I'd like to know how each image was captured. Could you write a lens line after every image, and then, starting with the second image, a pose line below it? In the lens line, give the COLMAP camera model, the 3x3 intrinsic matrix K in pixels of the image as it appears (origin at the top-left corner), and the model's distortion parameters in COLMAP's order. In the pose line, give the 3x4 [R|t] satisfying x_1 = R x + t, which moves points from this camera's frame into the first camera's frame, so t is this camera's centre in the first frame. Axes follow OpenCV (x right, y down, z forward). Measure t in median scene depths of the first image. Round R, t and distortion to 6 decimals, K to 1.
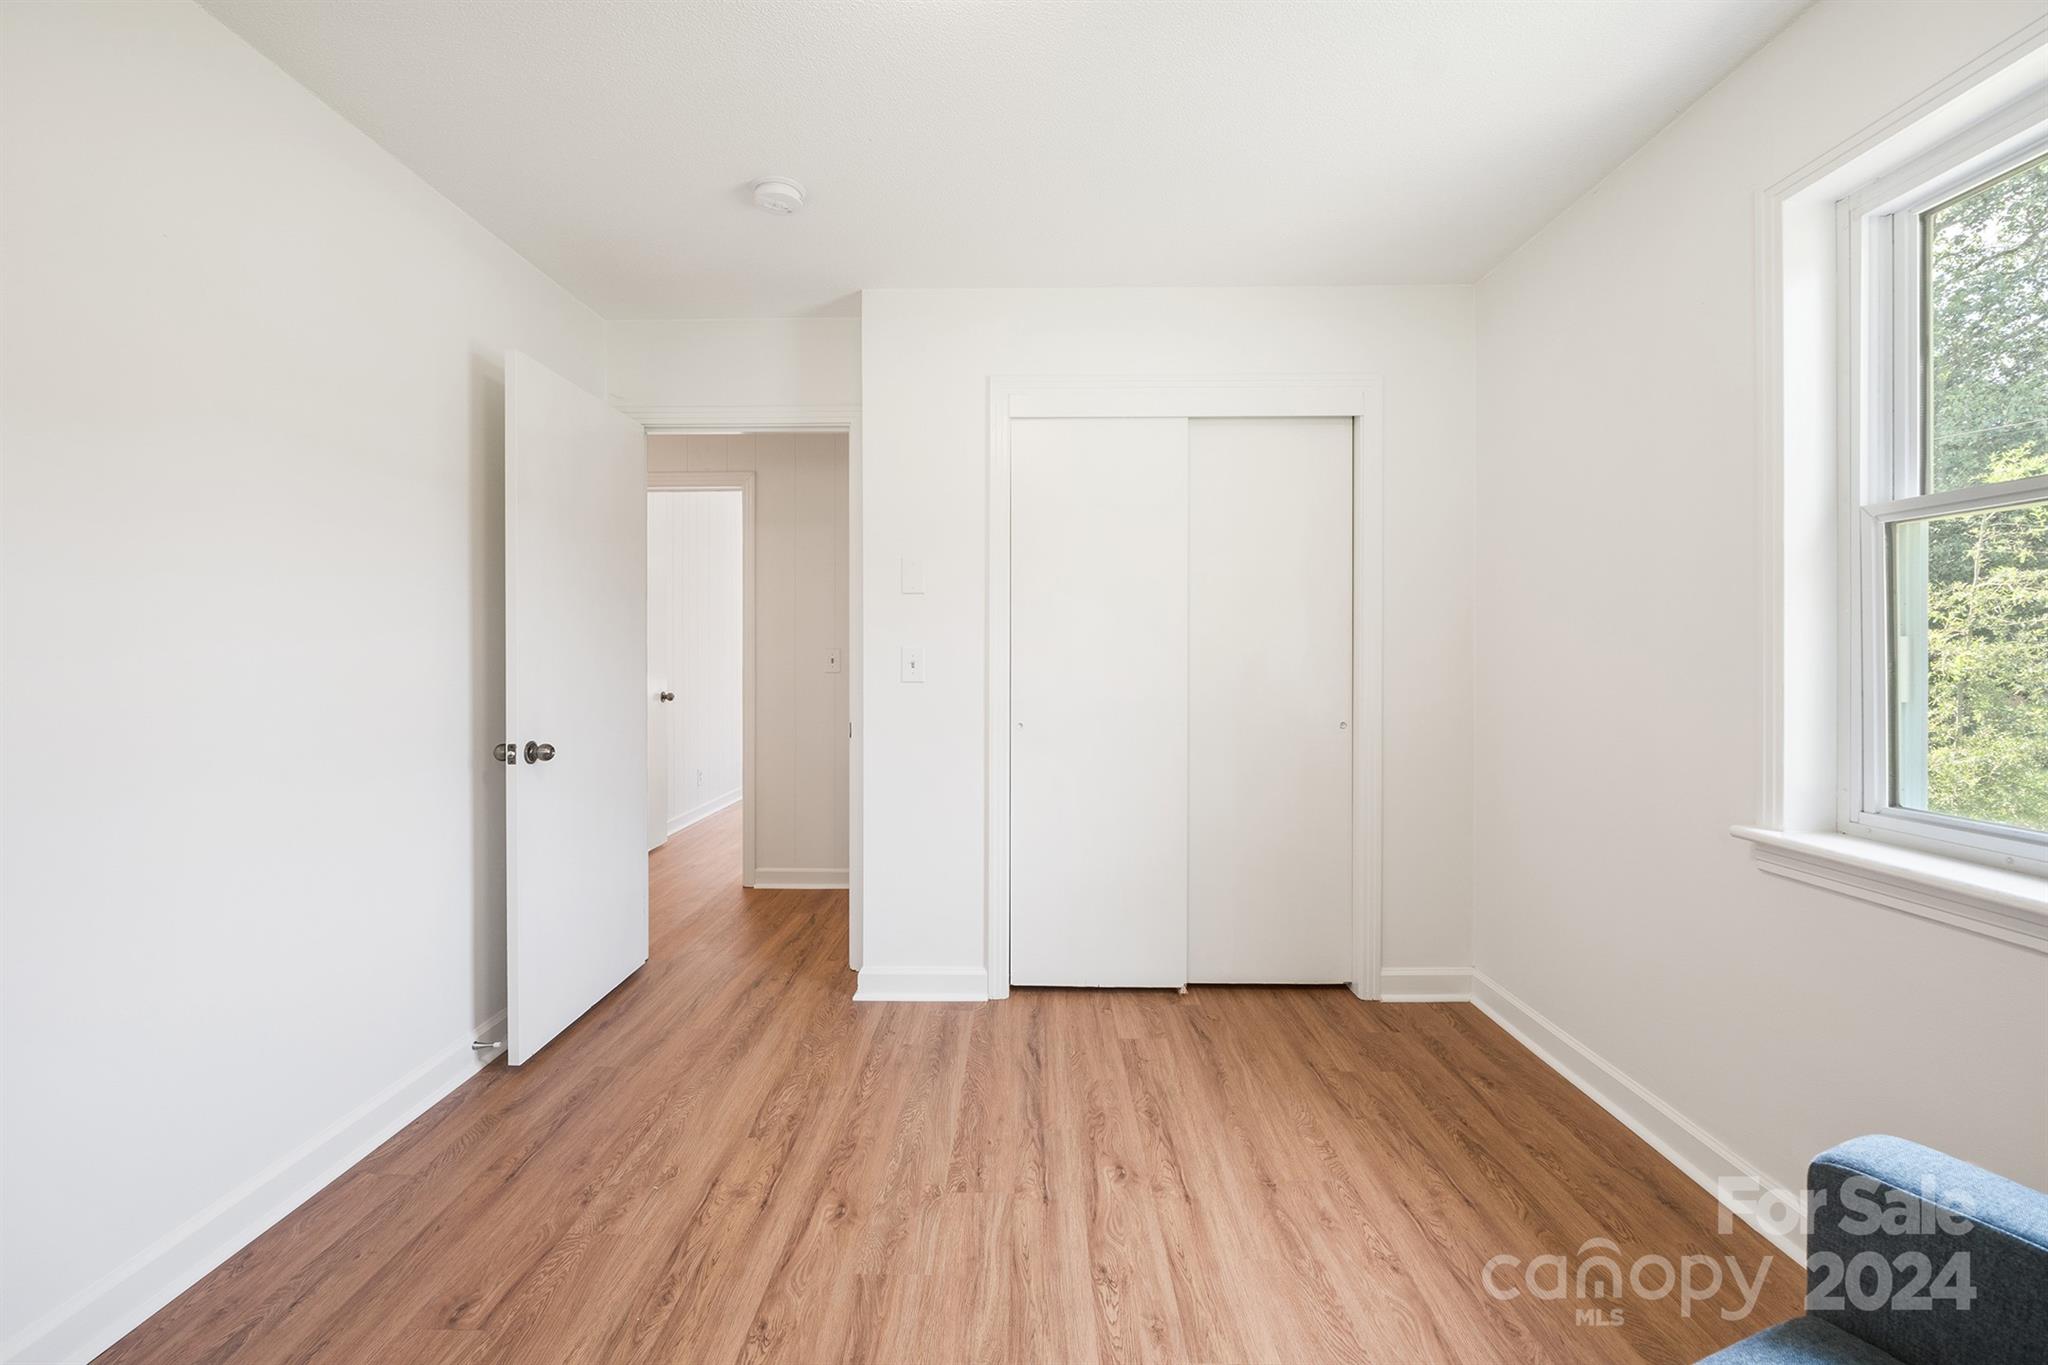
lens RADIAL K [[859.0, 0, 1020.0], [0, 859.0, 661.0], [0, 0, 1]] dist [-0.003038, 0.000045]
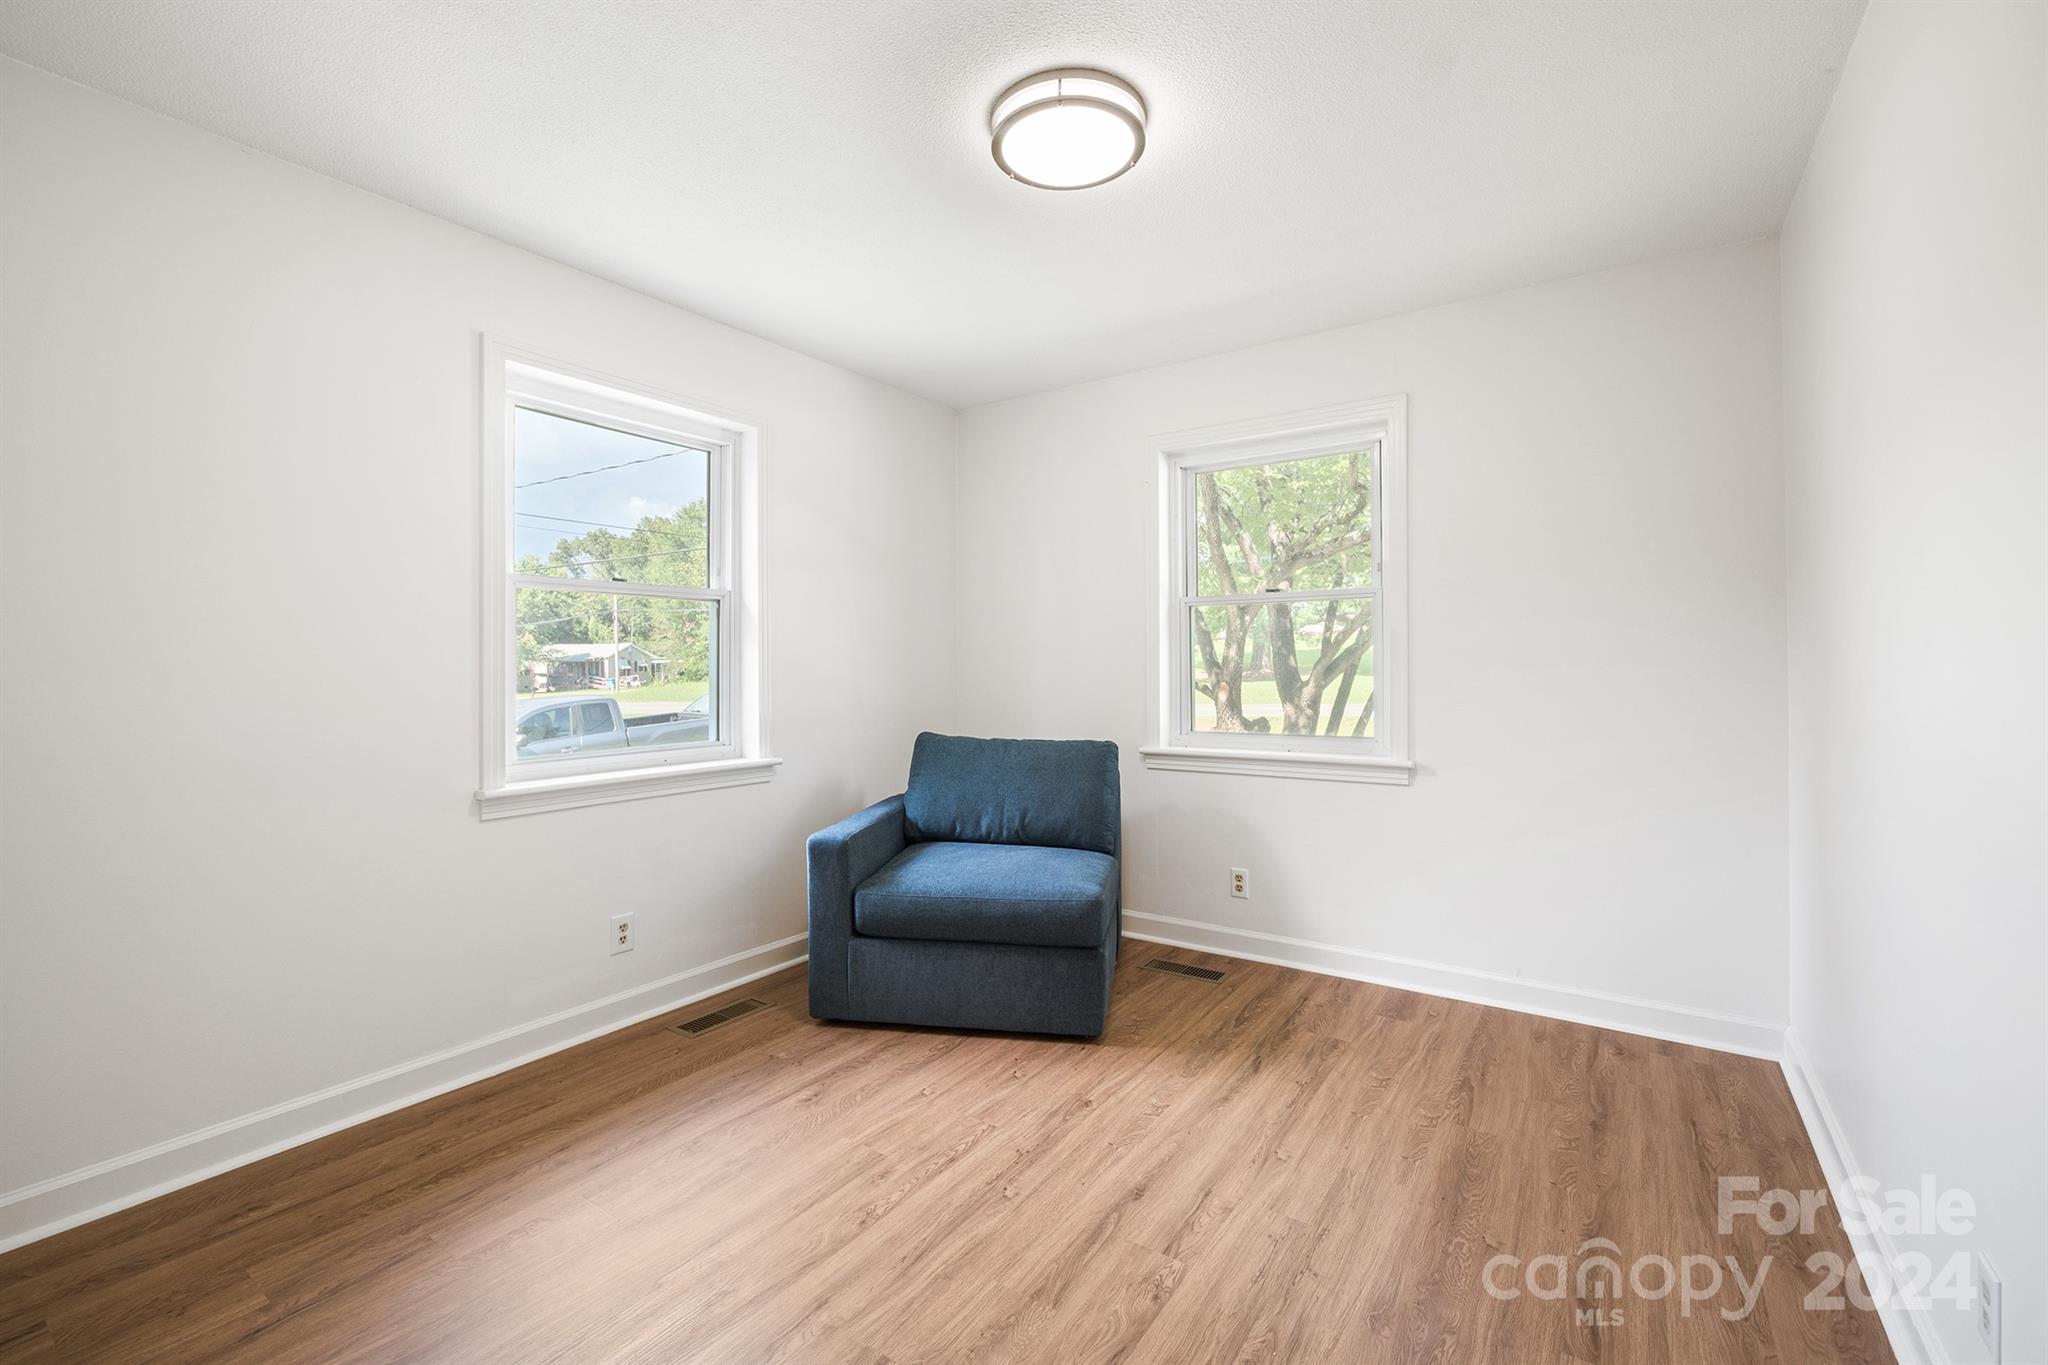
lens RADIAL K [[859.0, 0, 1020.0], [0, 859.0, 661.0], [0, 0, 1]] dist [-0.003038, 0.000045]
pose [[-0.830029, 0.005516, 0.557693, -0.695476], [0.008081, 0.999965, 0.002137, -0.012308], [-0.557661, 0.006280, -0.830045, 1.812444]]
